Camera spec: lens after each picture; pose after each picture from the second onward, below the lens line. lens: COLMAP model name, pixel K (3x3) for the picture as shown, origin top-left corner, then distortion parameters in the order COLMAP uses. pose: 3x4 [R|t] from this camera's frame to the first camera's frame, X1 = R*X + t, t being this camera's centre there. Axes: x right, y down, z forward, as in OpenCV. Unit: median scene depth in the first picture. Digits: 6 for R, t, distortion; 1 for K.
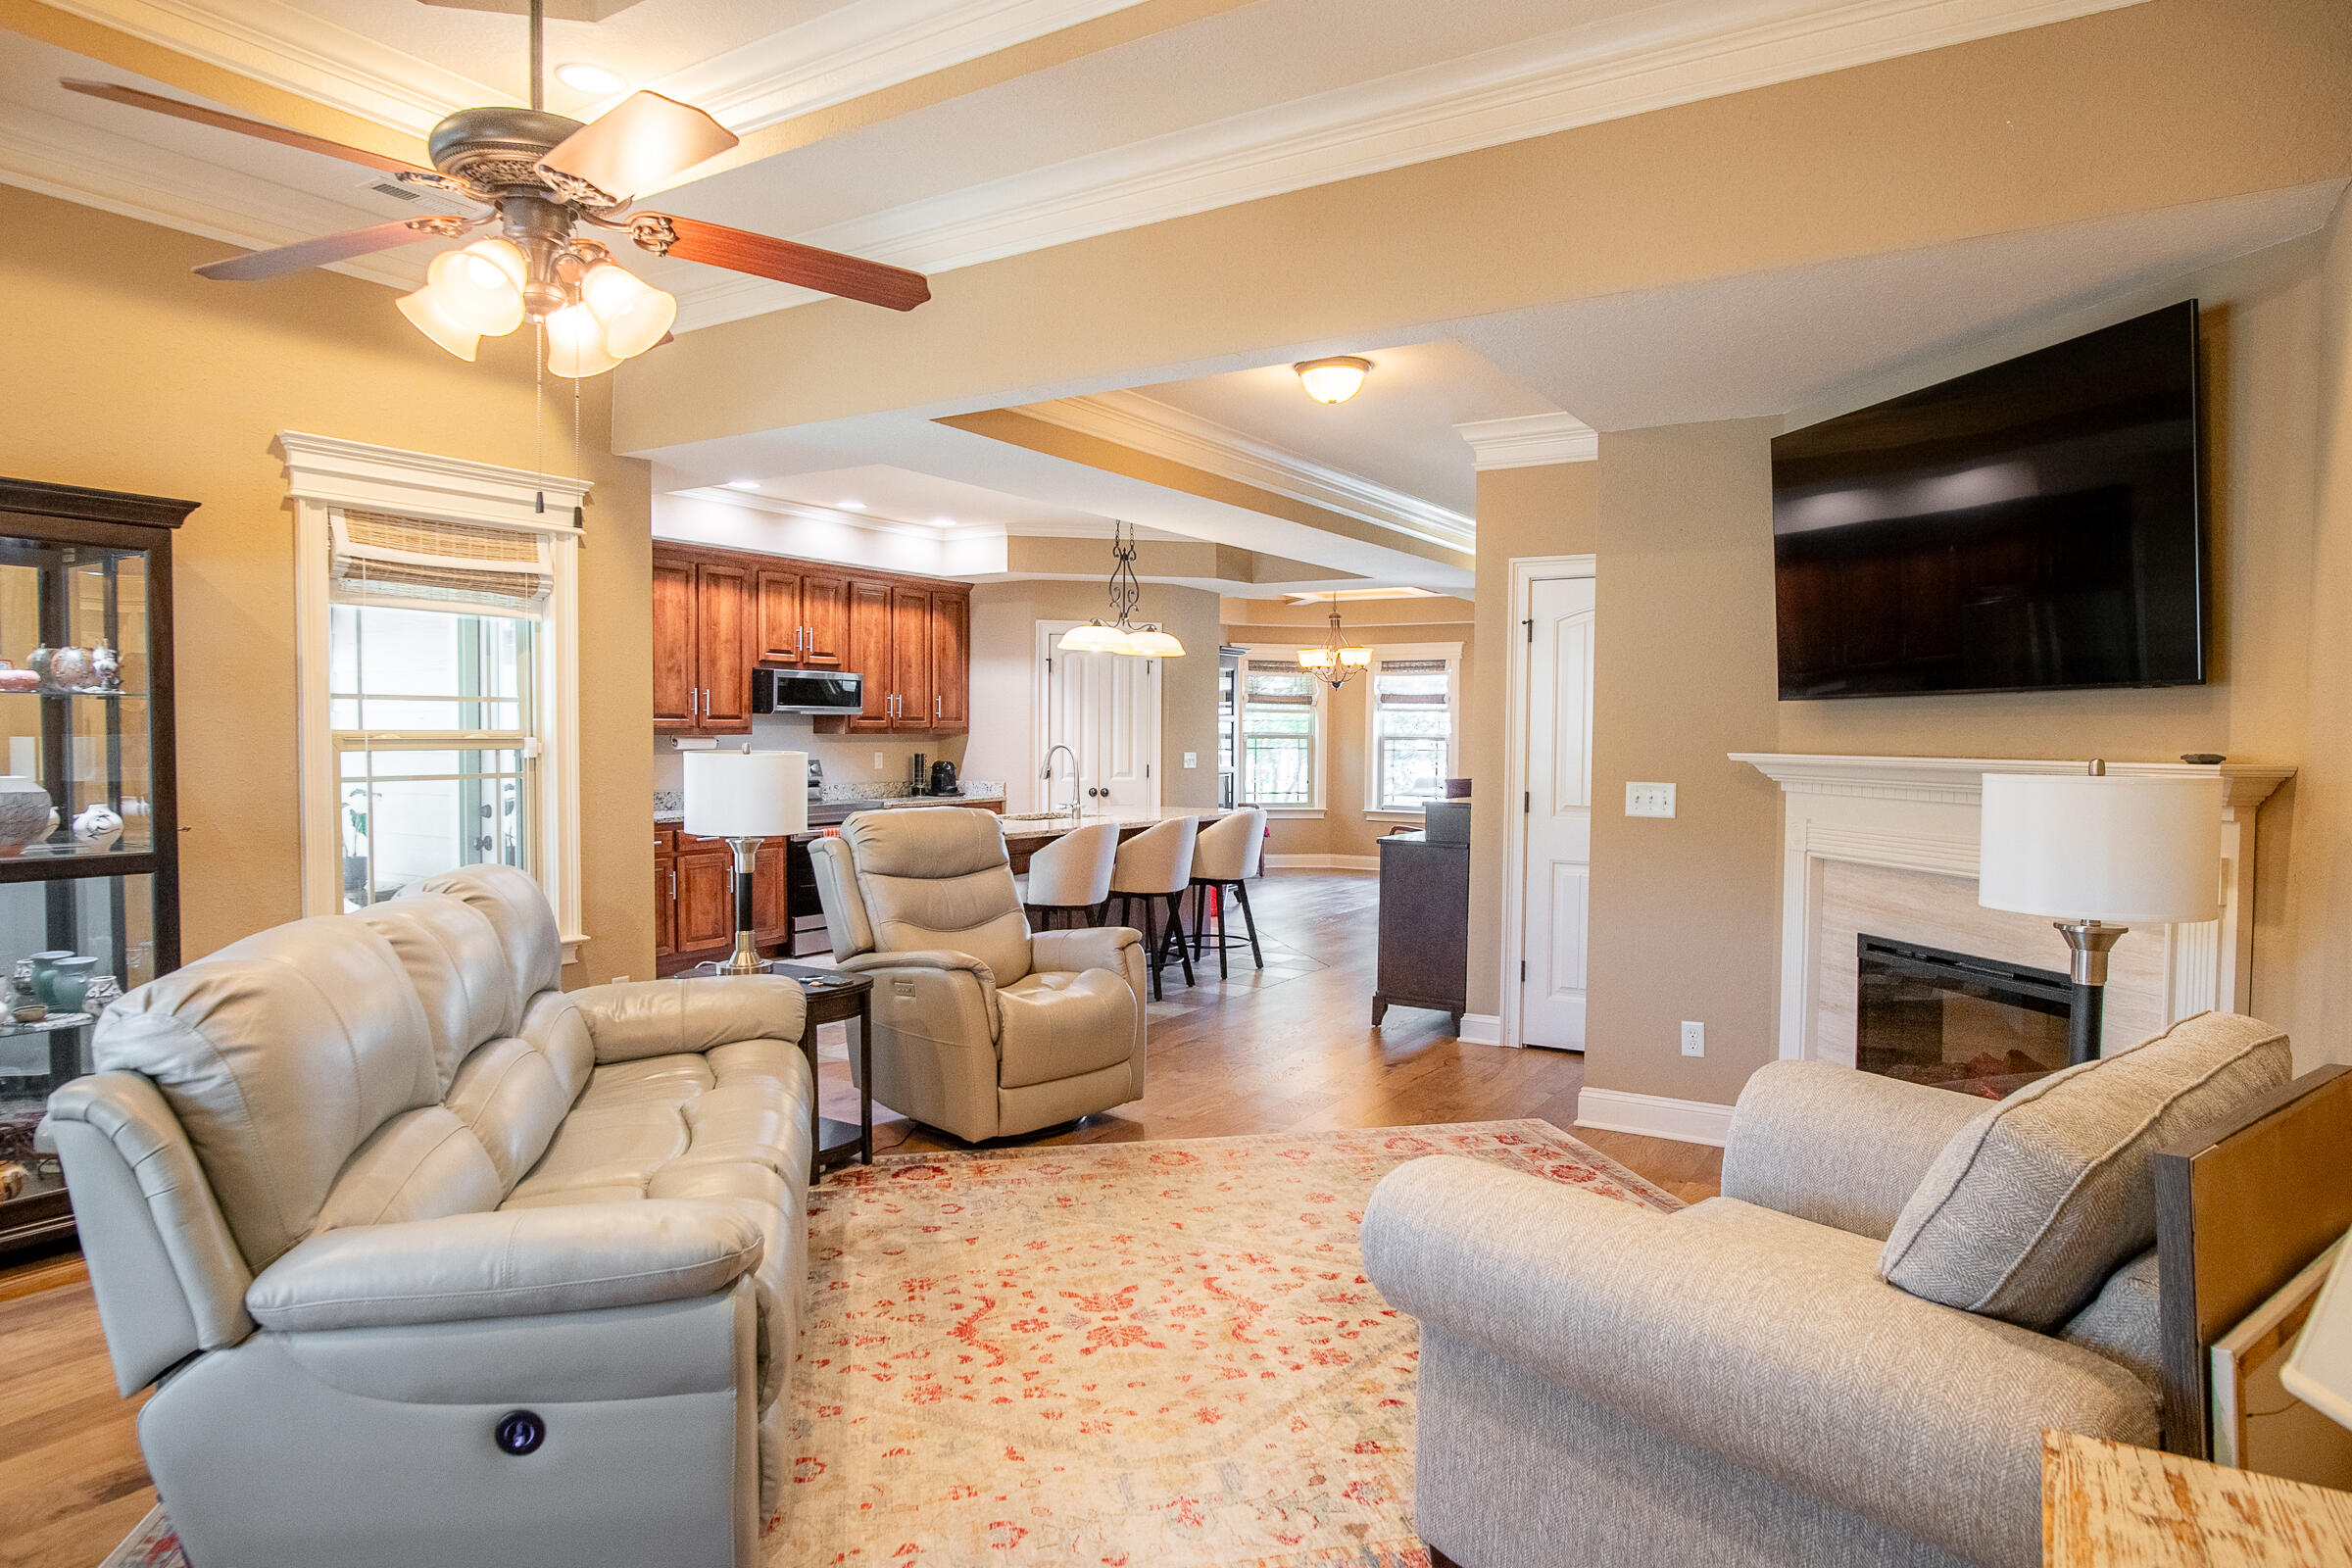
lens RADIAL K [[1379.5, 0, 1179.2], [0, 1379.5, 788.0], [0, 0, 1]] dist [-0.031918, 0.004652]
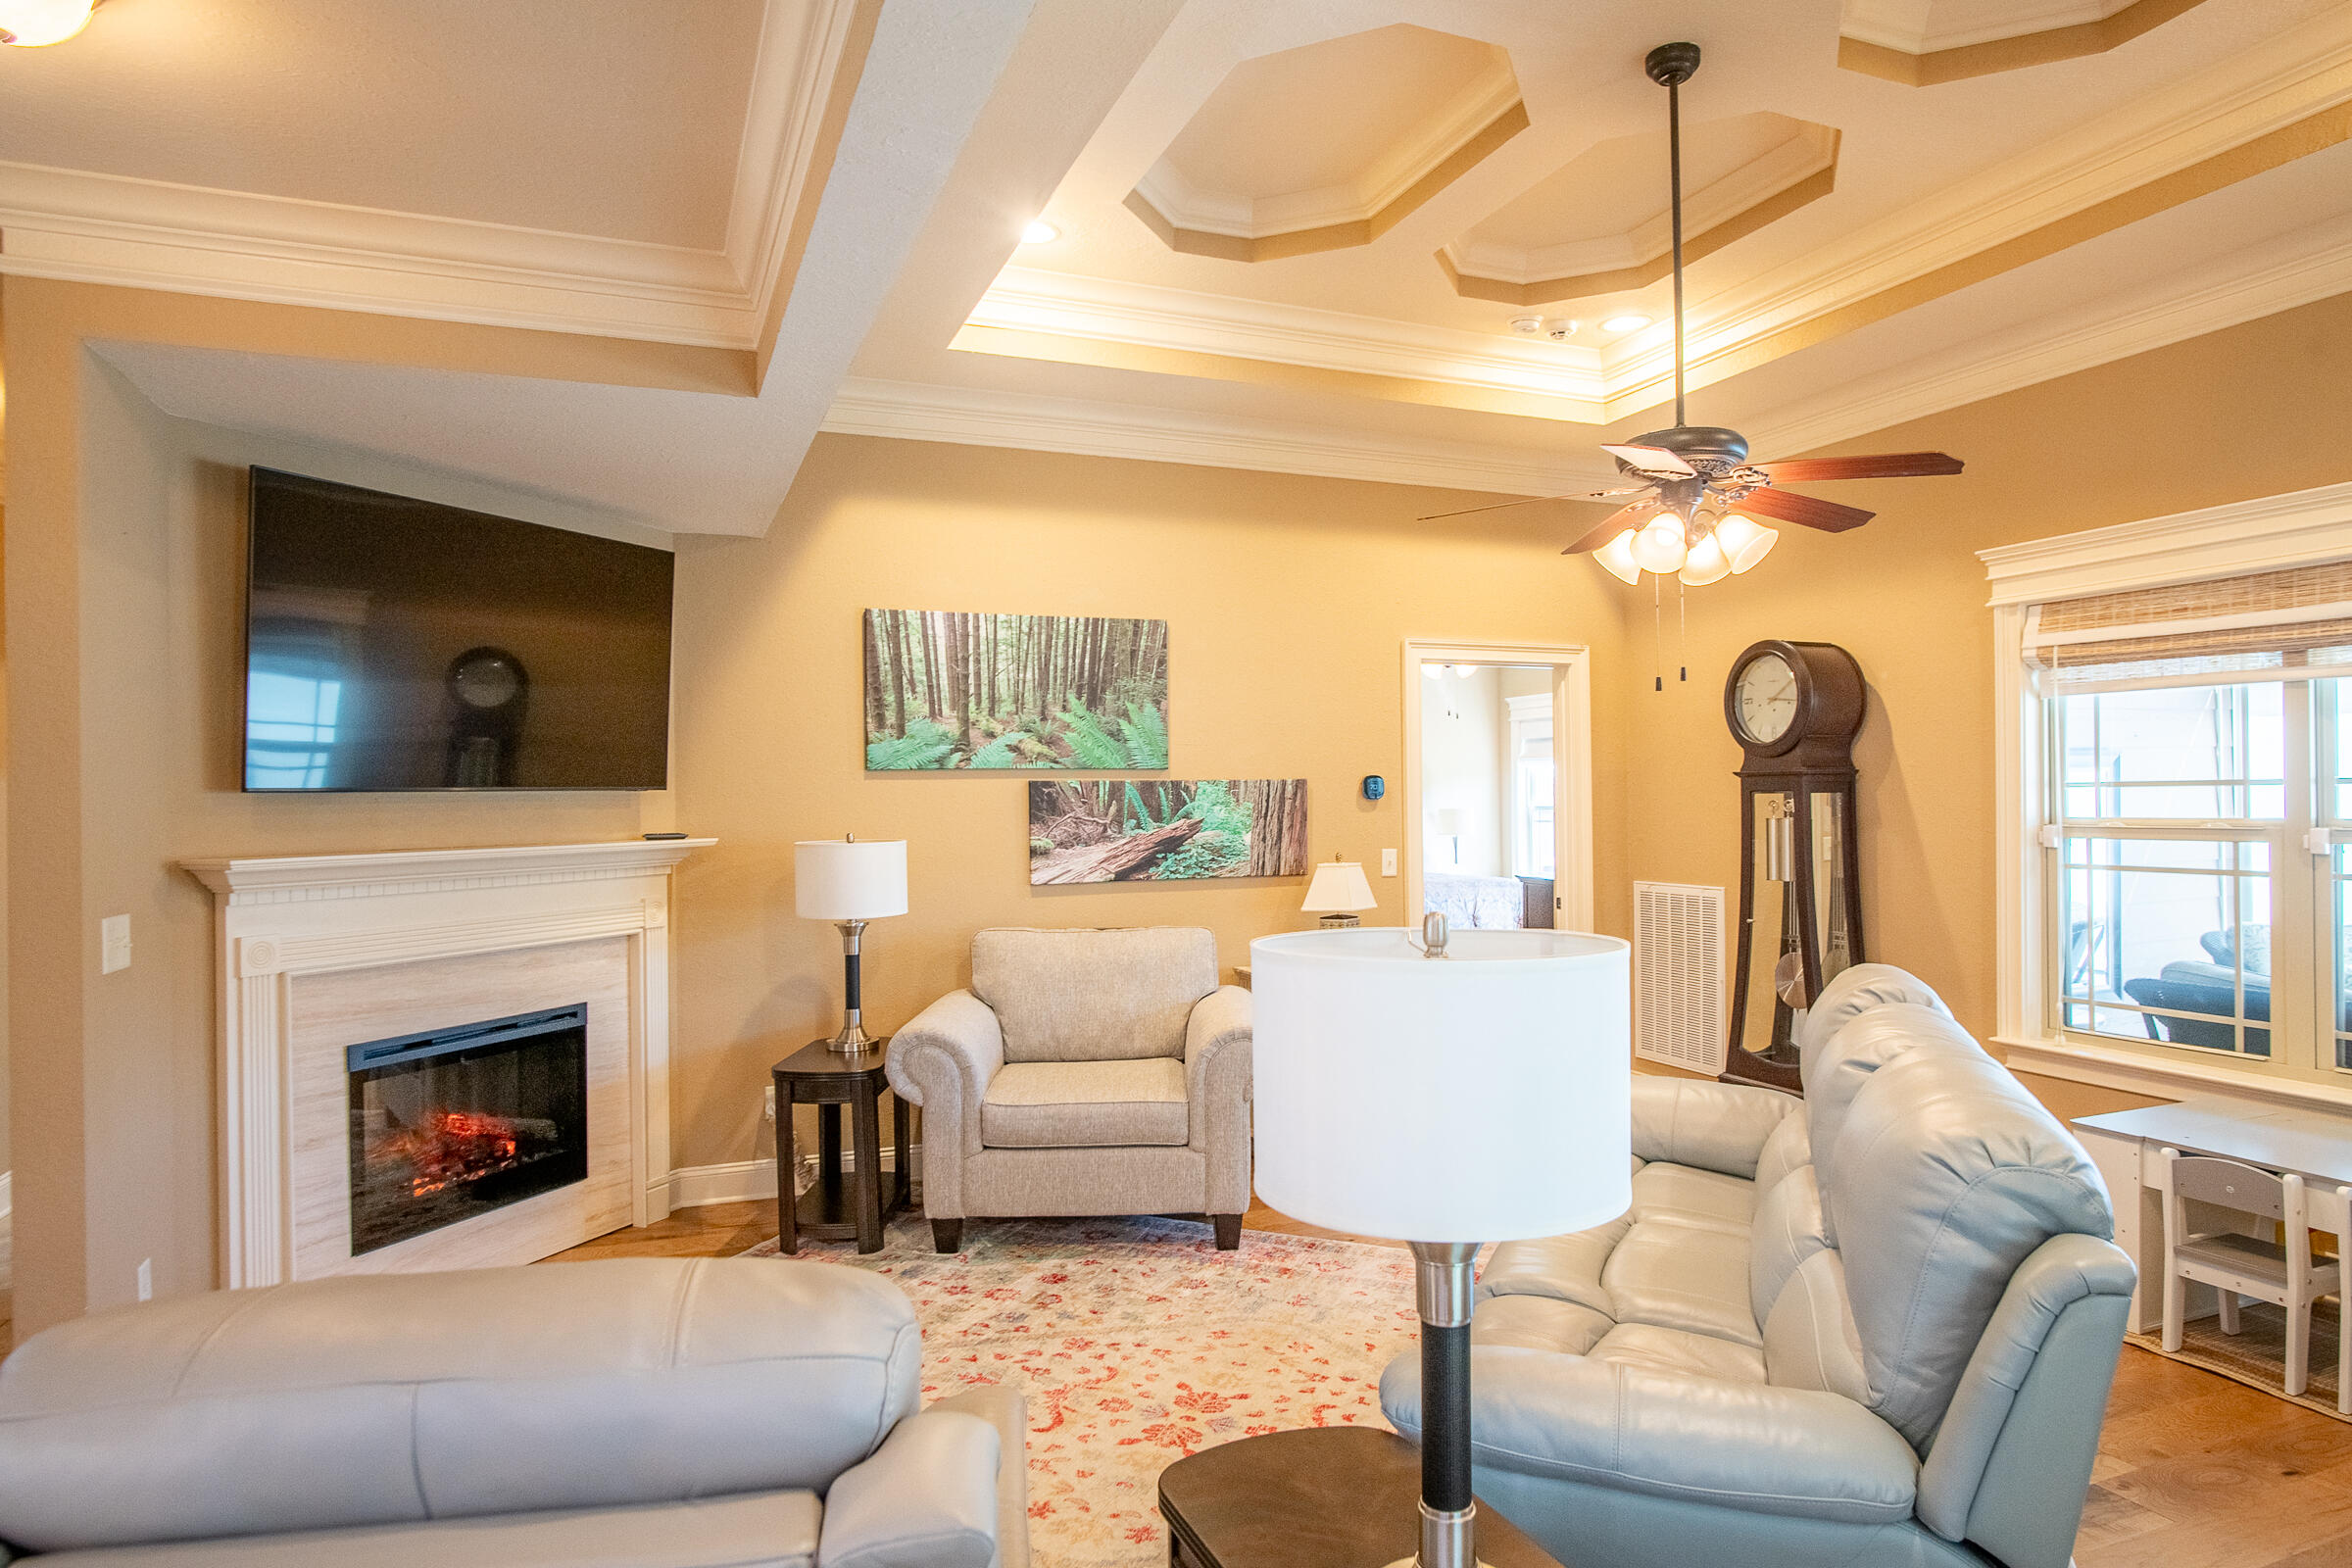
lens RADIAL K [[1366.5, 0, 1182.4], [0, 1366.5, 791.2], [0, 0, 1]] dist [-0.043097, 0.021224]
pose [[-0.812321, 0.003986, 0.583197, -0.241481], [0.028604, 0.999045, 0.033015, -0.039173], [-0.582509, 0.043501, -0.811659, 0.690922]]
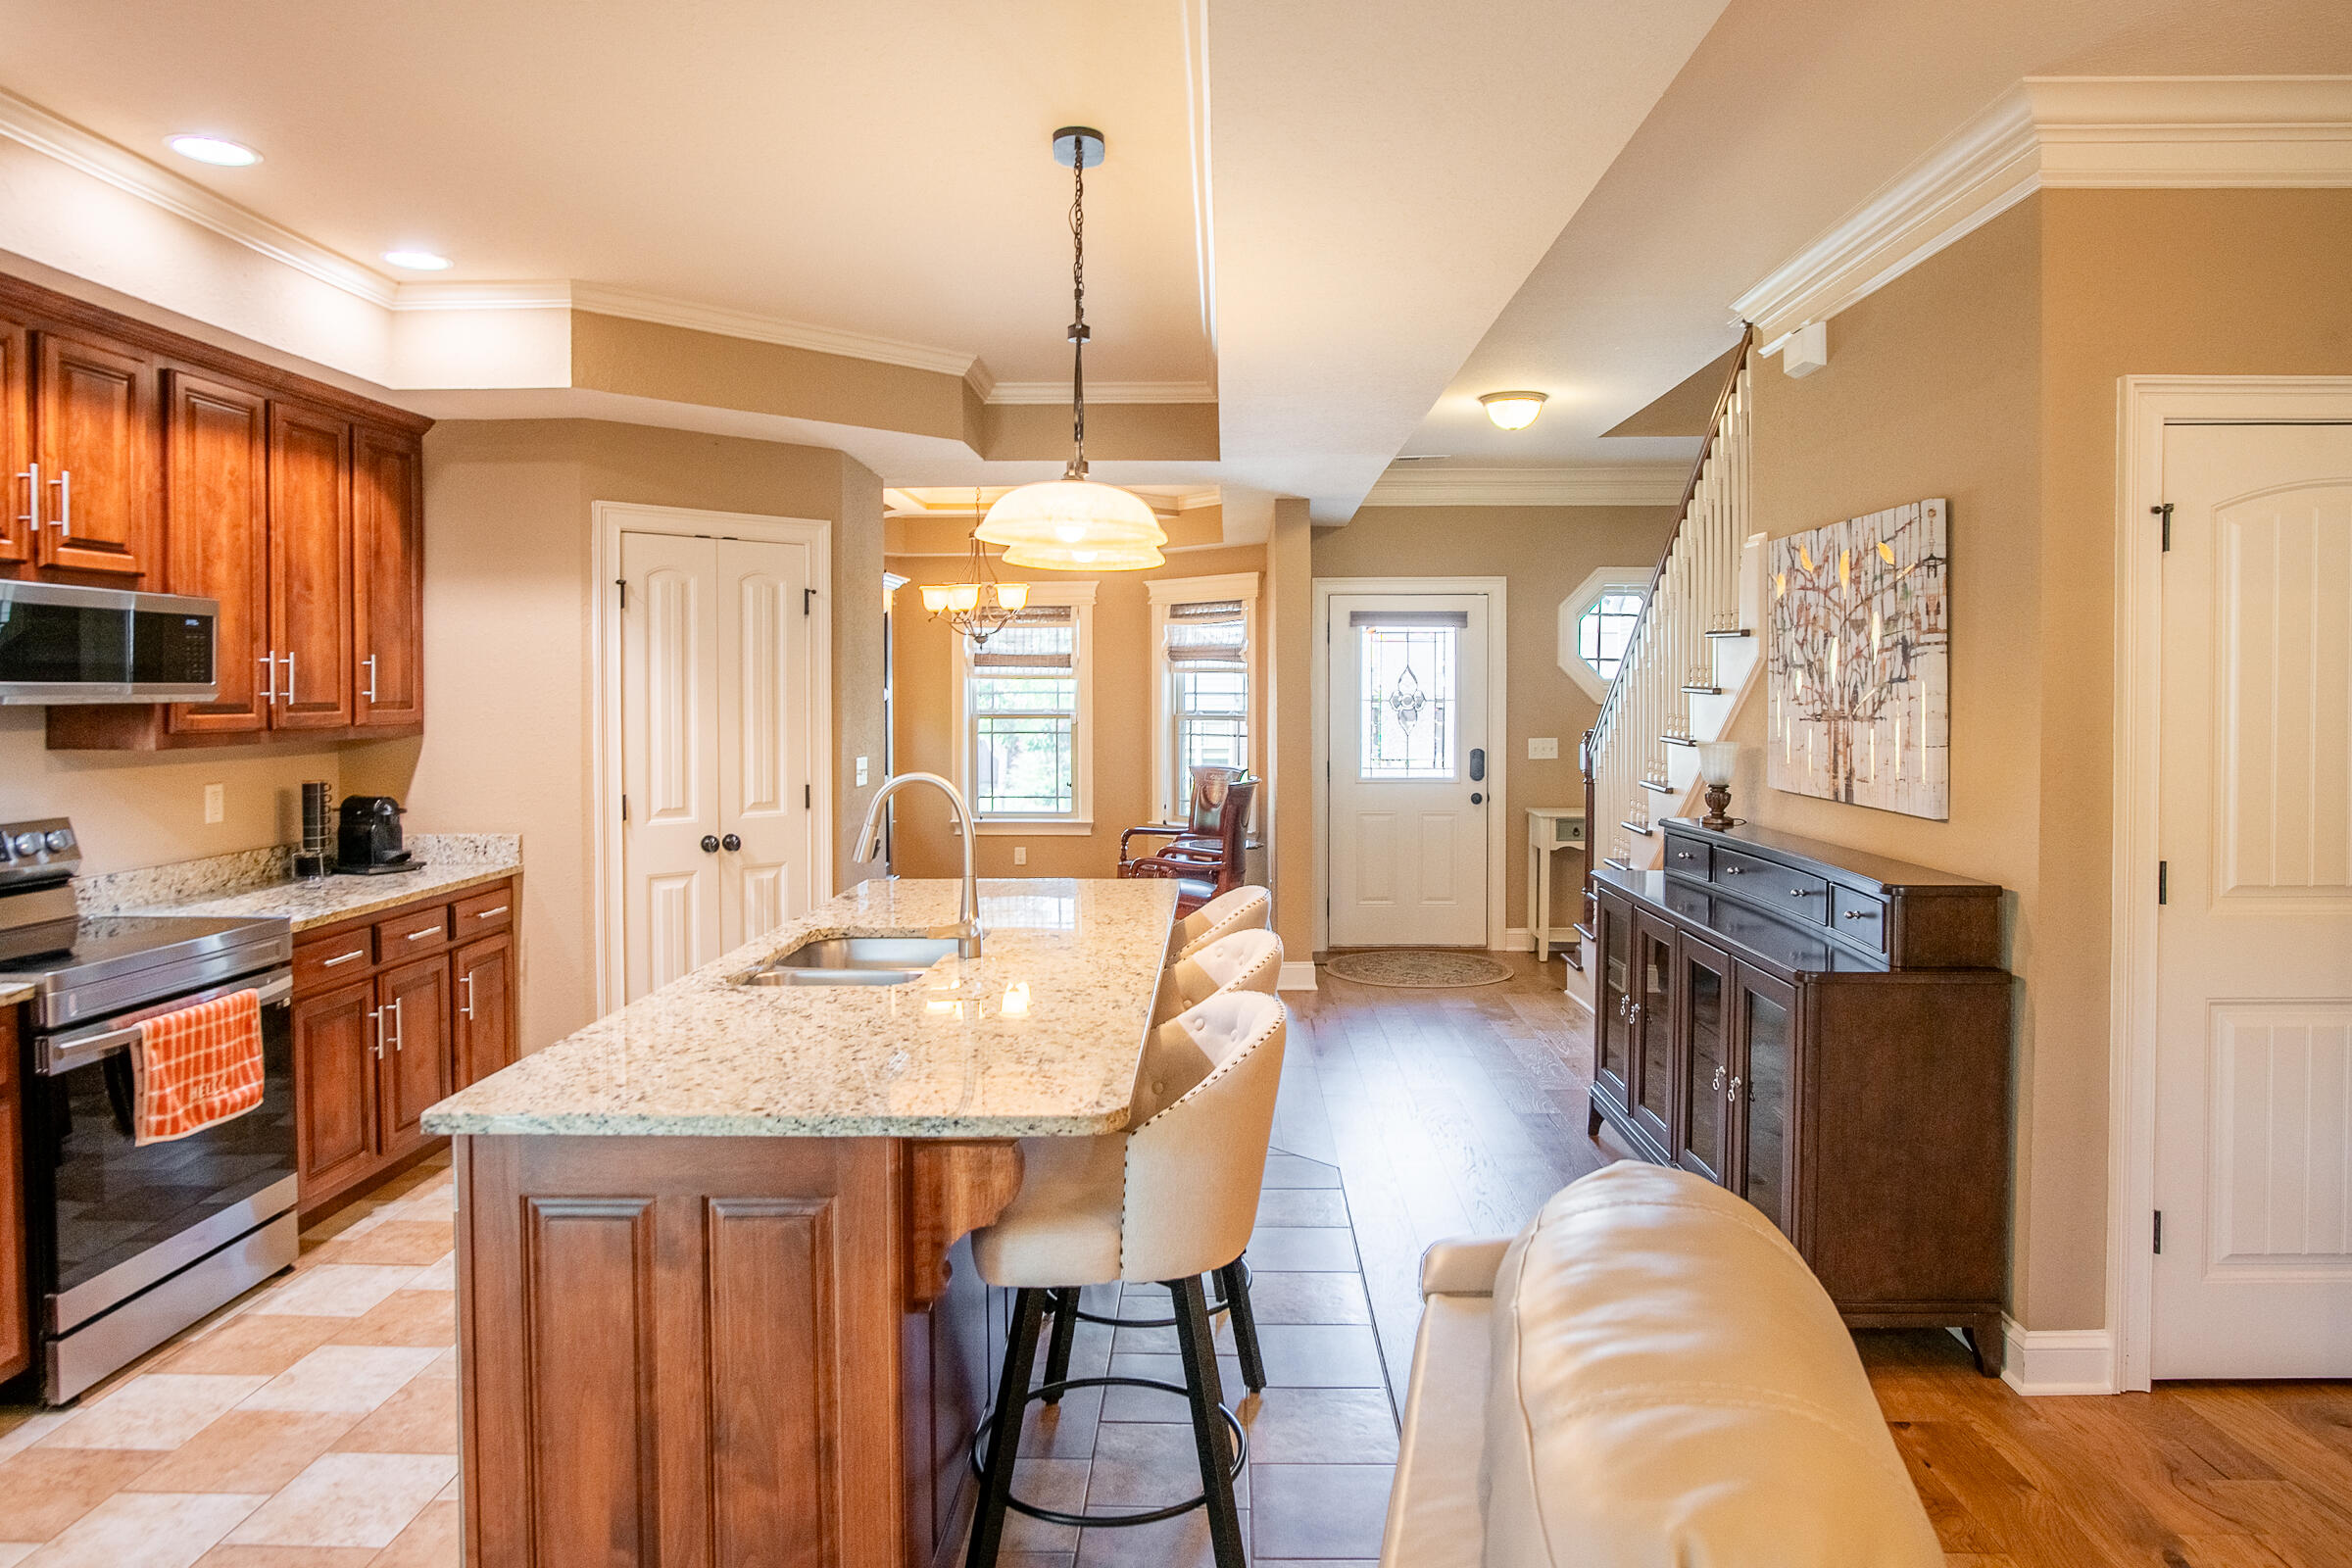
lens RADIAL K [[1407.8, 0, 1197.9], [0, 1407.8, 714.5], [0, 0, 1]] dist [-0.033111, 0.012556]
pose [[0.855935, -0.017730, 0.516779, -0.208856], [0.030298, 0.999415, -0.015895, -0.037035], [-0.516194, 0.029262, 0.855972, 0.547517]]
